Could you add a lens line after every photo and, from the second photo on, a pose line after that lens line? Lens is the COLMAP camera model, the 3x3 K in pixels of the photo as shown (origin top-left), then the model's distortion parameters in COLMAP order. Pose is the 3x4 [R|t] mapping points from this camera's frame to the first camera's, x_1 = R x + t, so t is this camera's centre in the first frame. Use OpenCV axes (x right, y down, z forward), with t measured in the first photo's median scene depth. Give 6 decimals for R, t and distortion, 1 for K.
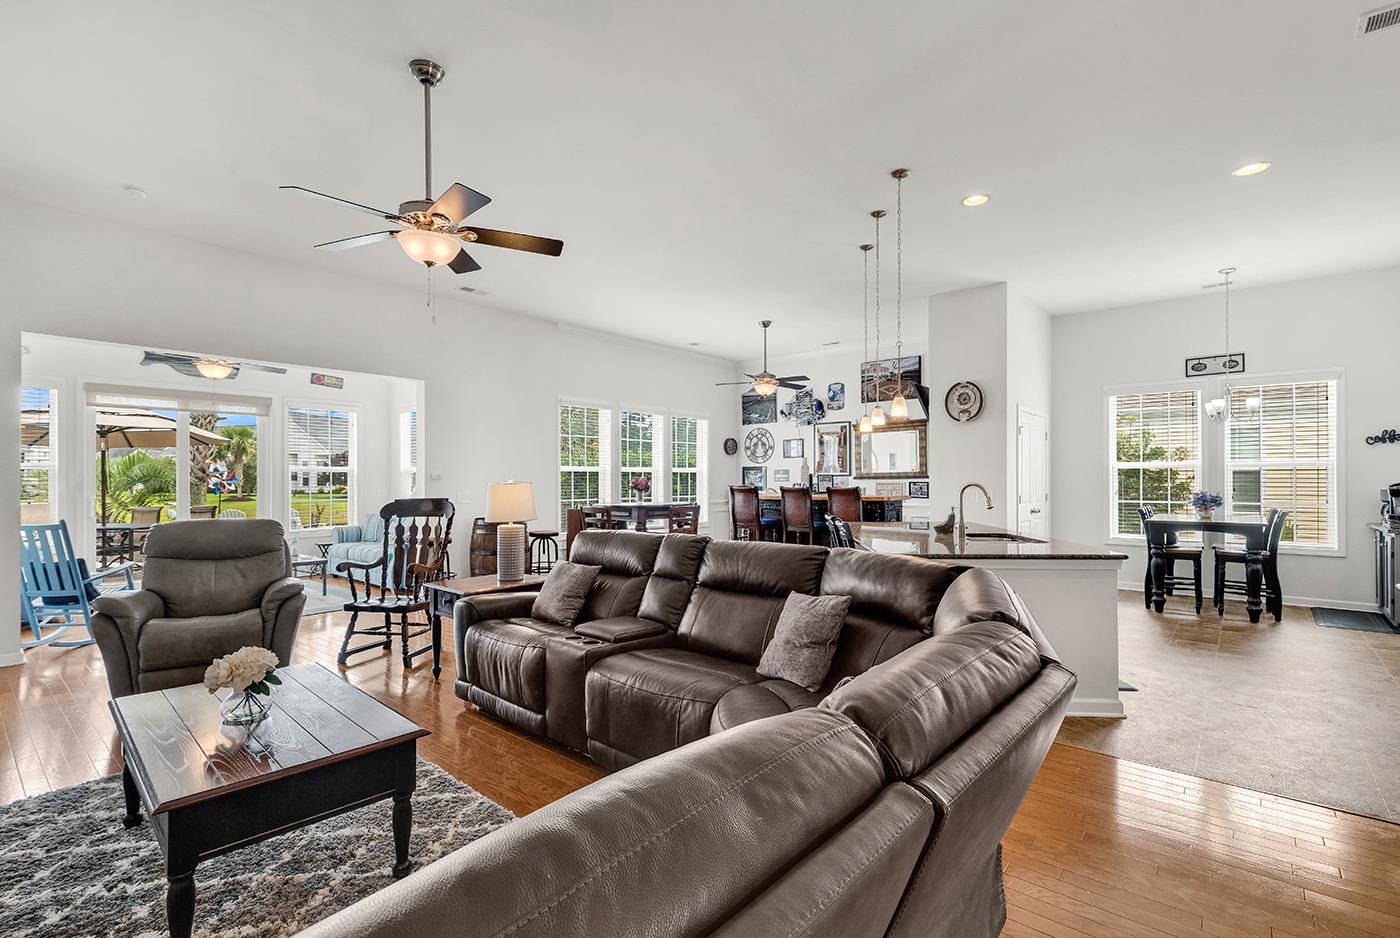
lens RADIAL K [[575.6, 0, 748.0], [0, 575.6, 475.4], [0, 0, 1]] dist [0.001515, 0.000255]
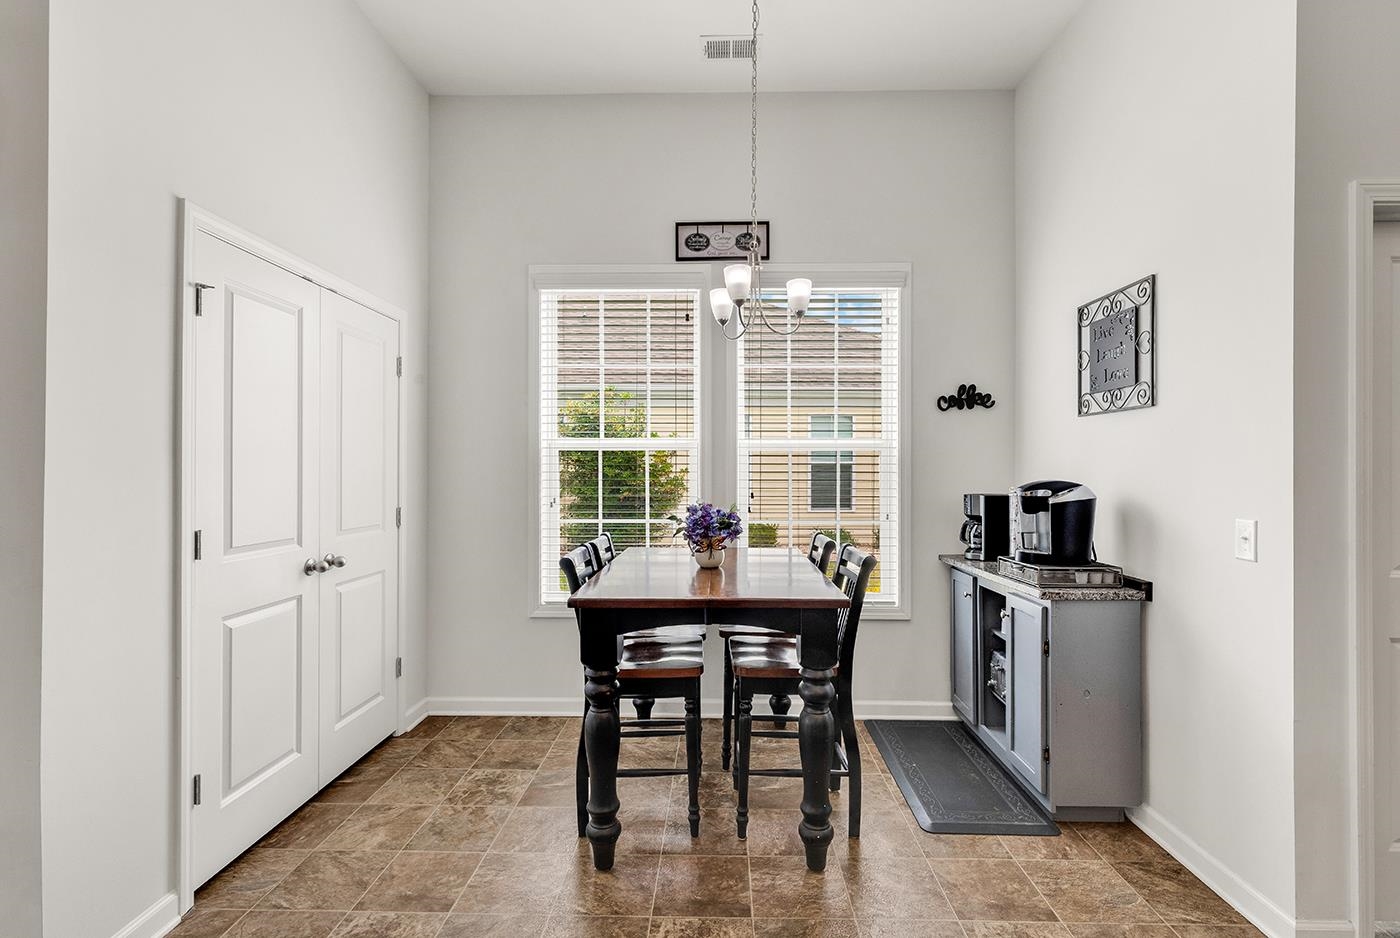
lens RADIAL K [[624.9, 0, 700.0], [0, 624.9, 469.0], [0, 0, 1]] dist [-0.000380, -0.000009]
pose [[0.778523, 0.006622, 0.627581, 0.469055], [-0.007664, 0.999970, -0.001045, 0.003323], [-0.627569, -0.003996, 0.778551, 0.606029]]
